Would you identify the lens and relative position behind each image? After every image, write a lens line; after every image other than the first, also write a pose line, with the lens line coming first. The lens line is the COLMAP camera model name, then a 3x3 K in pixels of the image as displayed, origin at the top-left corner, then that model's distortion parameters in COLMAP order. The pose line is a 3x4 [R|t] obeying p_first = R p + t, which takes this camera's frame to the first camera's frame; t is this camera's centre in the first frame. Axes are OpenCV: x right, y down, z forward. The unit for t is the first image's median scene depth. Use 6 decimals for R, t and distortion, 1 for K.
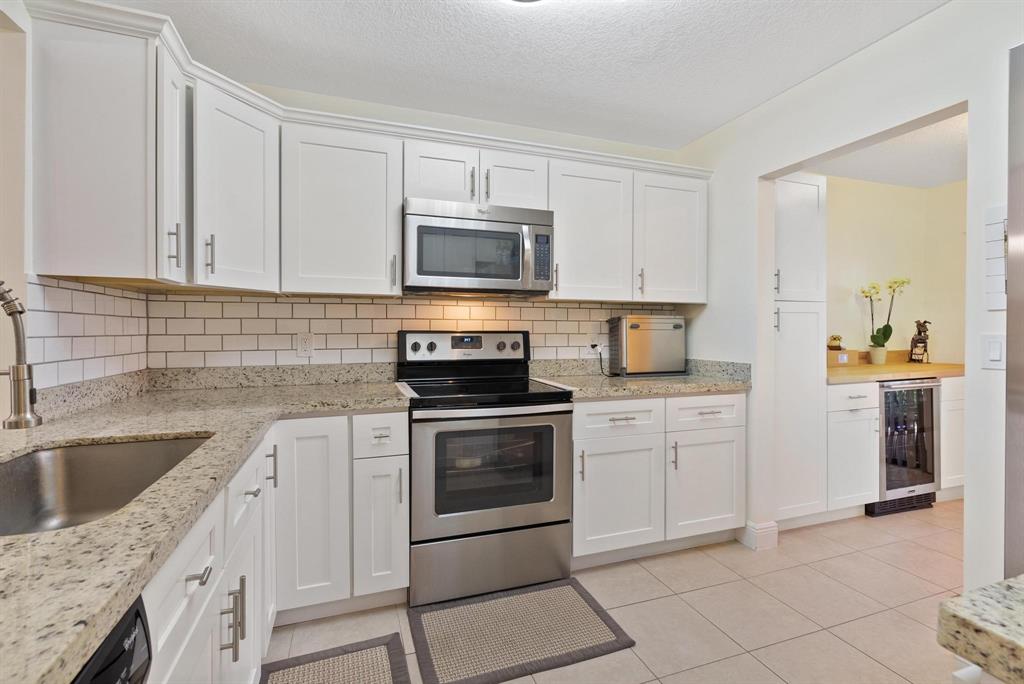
lens RADIAL K [[464.9, 0, 513.3], [0, 464.9, 332.7], [0, 0, 1]] dist [-0.005471, 0.000620]
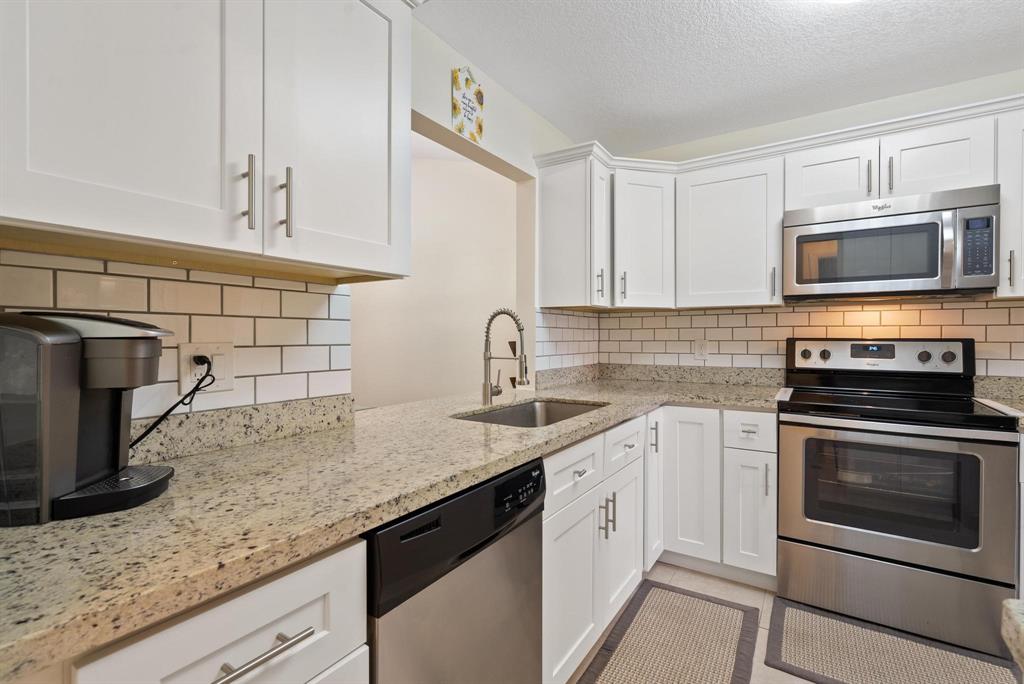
lens RADIAL K [[464.9, 0, 515.1], [0, 464.9, 338.4], [0, 0, 1]] dist [-0.005471, 0.000620]
pose [[0.605104, 0.002632, -0.796142, 0.233292], [-0.003692, 0.999993, 0.000500, -0.002354], [0.796138, 0.002636, 0.605109, -0.117839]]
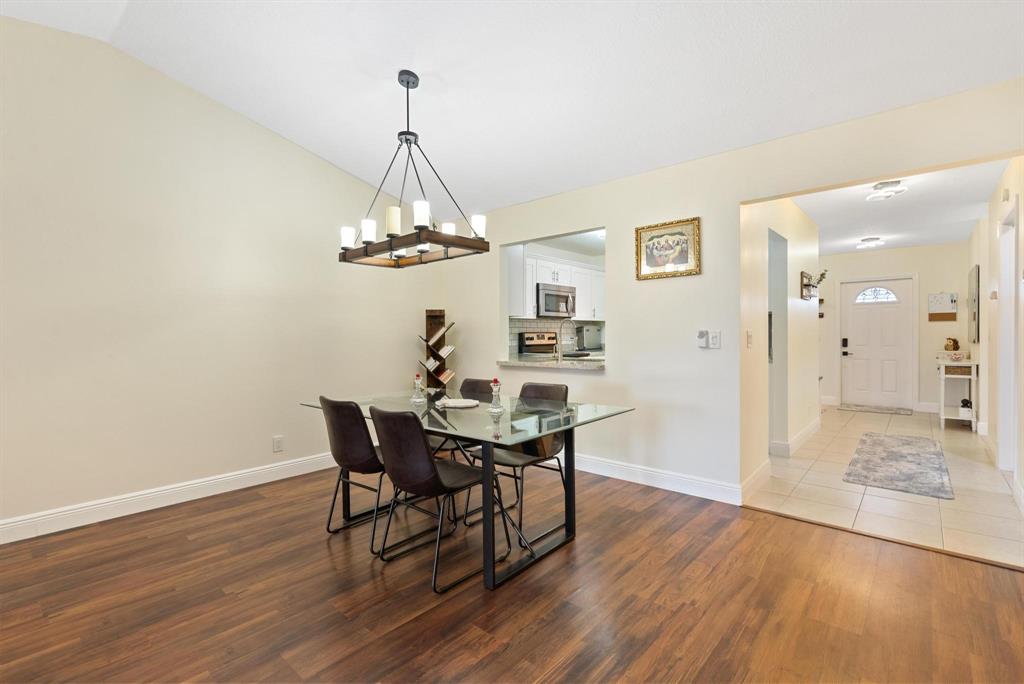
lens RADIAL K [[464.9, 0, 515.7], [0, 464.9, 335.4], [0, 0, 1]] dist [-0.005471, 0.000620]
pose [[0.871326, -0.010345, 0.490596, -1.673552], [0.013196, 0.999910, -0.002351, 0.018878], [-0.490528, 0.008522, 0.871384, -1.271693]]
